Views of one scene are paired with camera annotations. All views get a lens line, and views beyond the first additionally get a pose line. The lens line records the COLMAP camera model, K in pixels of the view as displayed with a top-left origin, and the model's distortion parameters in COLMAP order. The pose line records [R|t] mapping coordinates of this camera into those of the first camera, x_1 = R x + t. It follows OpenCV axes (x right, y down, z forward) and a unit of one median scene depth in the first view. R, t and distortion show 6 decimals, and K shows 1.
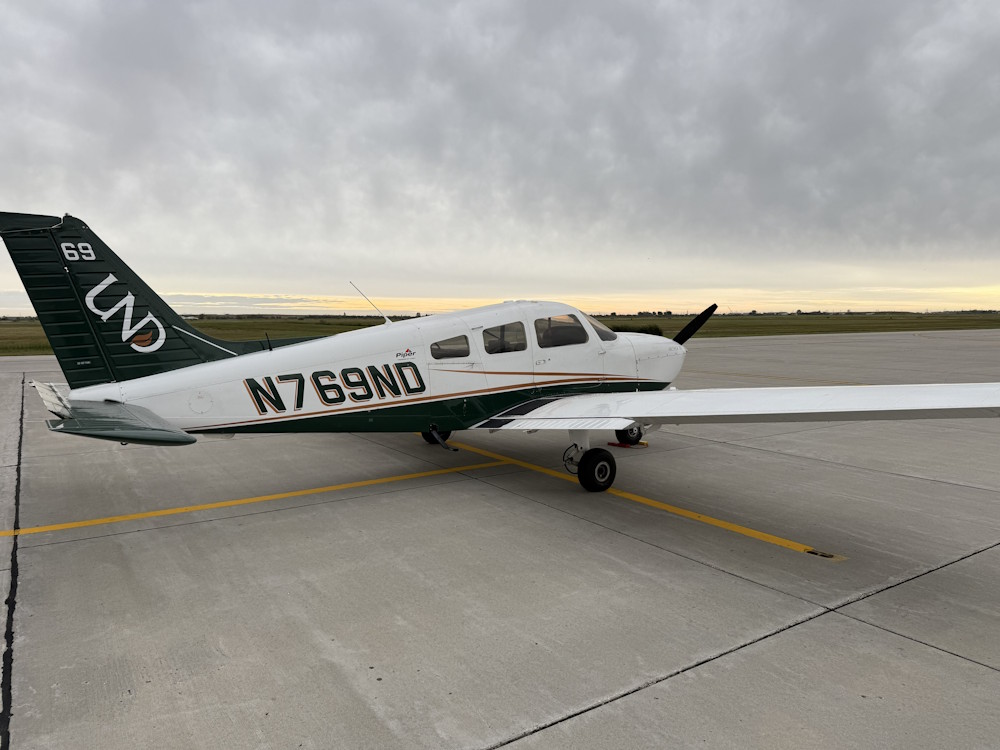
lens RADIAL K [[680.2, 0, 500.0], [0, 680.2, 375.0], [0, 0, 1]] dist [0.057237, -0.118411]
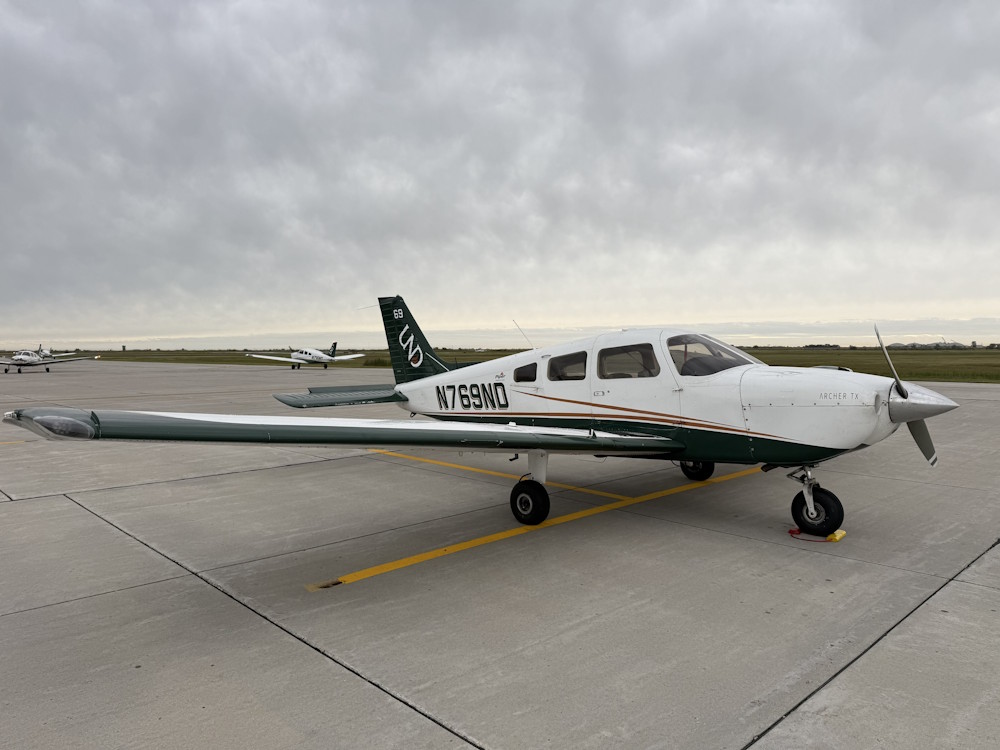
lens RADIAL K [[680.2, 0, 500.0], [0, 680.2, 375.0], [0, 0, 1]] dist [0.057237, -0.118411]
pose [[0.170561, 0.036194, -0.984682, 1.126852], [-0.084420, 0.996187, 0.021995, -0.062101], [0.981724, 0.079376, 0.172966, 0.802752]]
